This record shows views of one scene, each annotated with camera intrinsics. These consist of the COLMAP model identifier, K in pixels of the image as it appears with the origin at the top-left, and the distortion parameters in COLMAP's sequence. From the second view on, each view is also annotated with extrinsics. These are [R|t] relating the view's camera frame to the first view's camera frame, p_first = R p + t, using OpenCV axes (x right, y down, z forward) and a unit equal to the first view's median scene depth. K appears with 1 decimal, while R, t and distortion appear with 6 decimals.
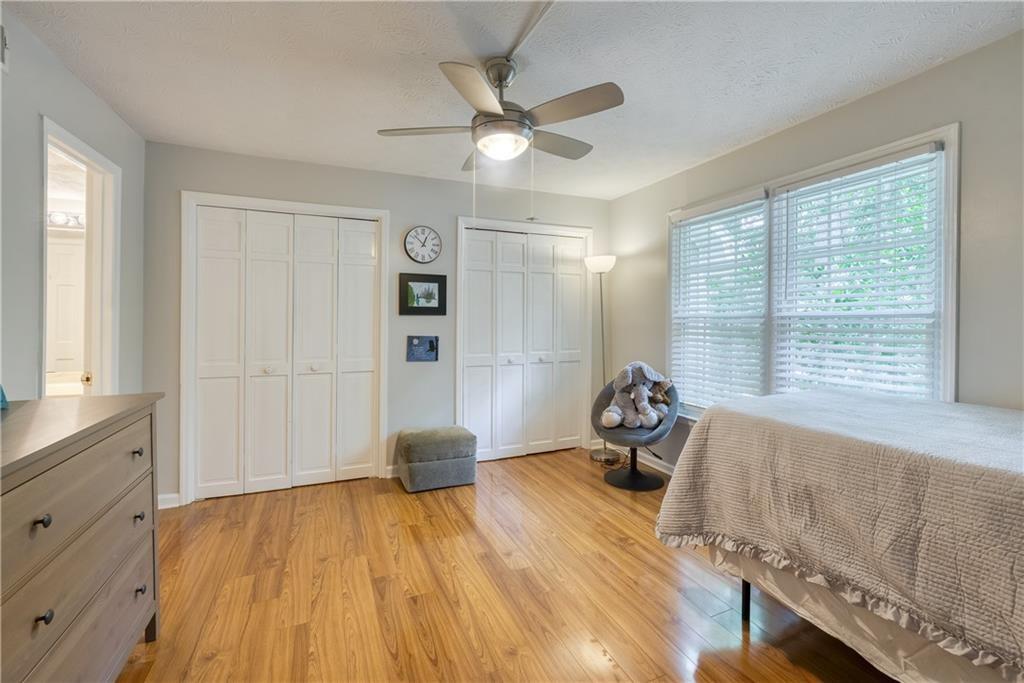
lens RADIAL K [[429.6, 0, 507.4], [0, 429.6, 321.9], [0, 0, 1]] dist [-0.020061, 0.000621]
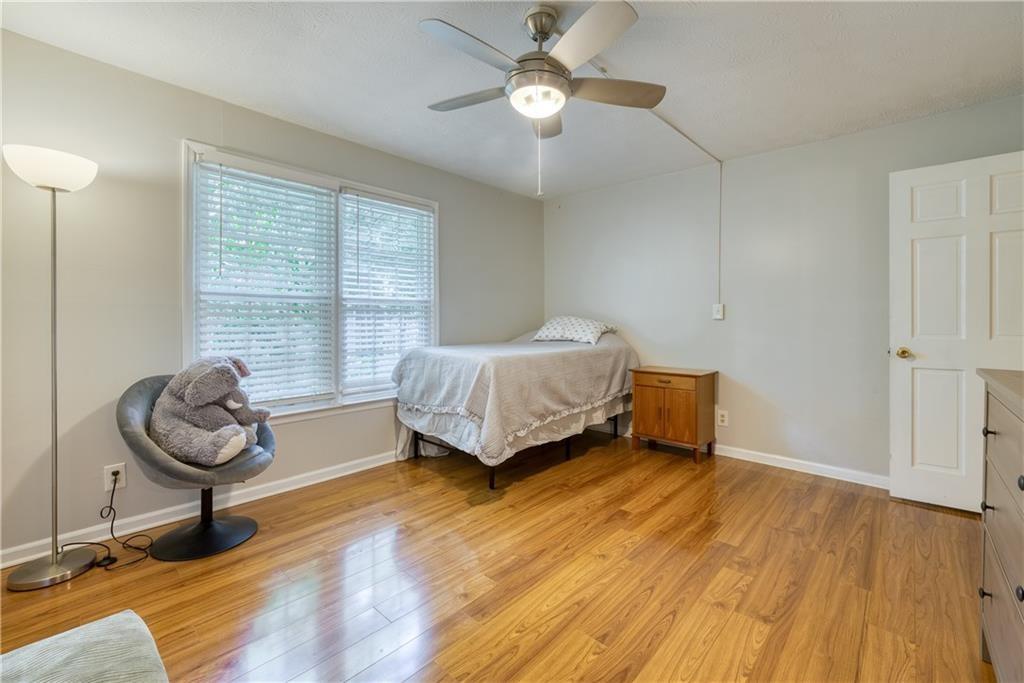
lens RADIAL K [[429.6, 0, 519.0], [0, 429.6, 319.4], [0, 0, 1]] dist [-0.020061, 0.000621]
pose [[-0.412292, -0.002251, 0.911049, -0.747562], [0.005235, 0.999975, 0.004840, 0.051644], [-0.911037, 0.006765, -0.412270, 1.258701]]
